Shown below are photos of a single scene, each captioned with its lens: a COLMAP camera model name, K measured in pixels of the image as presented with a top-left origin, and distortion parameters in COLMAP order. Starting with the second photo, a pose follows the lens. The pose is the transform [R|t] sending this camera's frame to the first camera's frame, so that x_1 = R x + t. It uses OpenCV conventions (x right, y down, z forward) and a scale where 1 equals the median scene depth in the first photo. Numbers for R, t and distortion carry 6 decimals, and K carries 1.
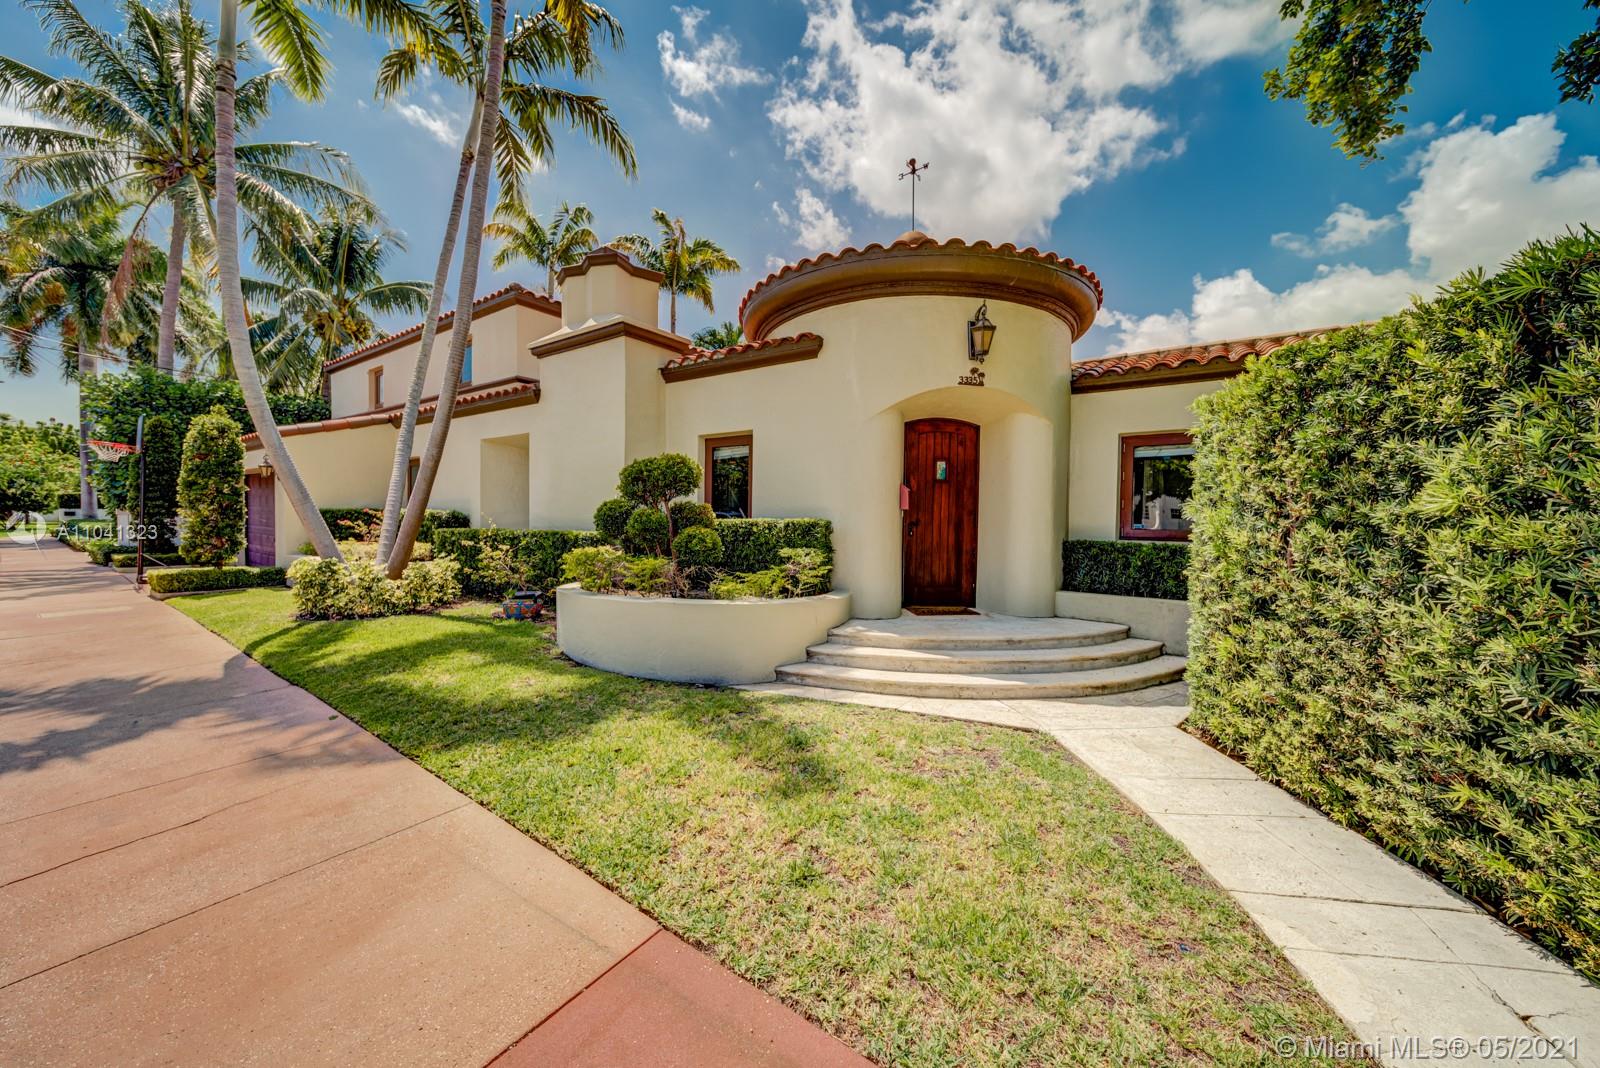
lens RADIAL K [[565.2, 0, 790.0], [0, 565.2, 537.6], [0, 0, 1]] dist [-0.000207, -0.000120]
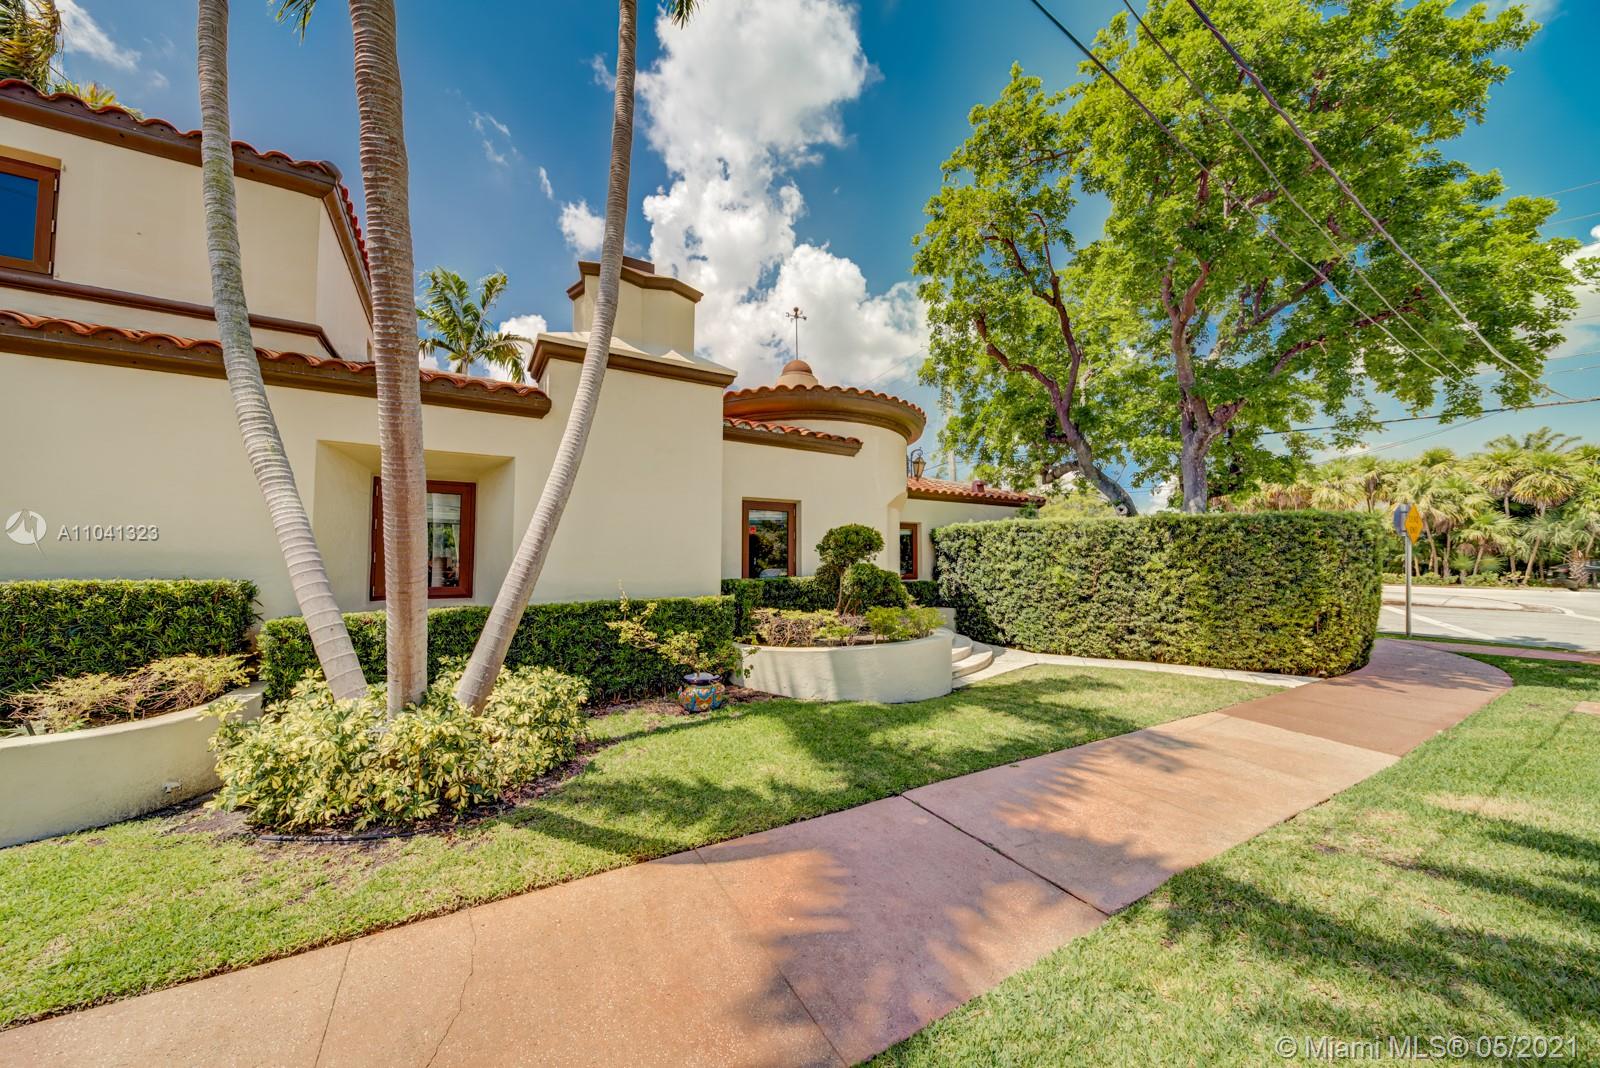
lens RADIAL K [[612.4, 0, 800.0], [0, 612.4, 534.0], [0, 0, 1]] dist [0.000467, 0.000007]
pose [[0.366649, 0.033815, 0.929745, -1.383282], [0.042225, 0.997705, -0.052939, -0.057991], [-0.929401, 0.058669, 0.364379, 0.595069]]
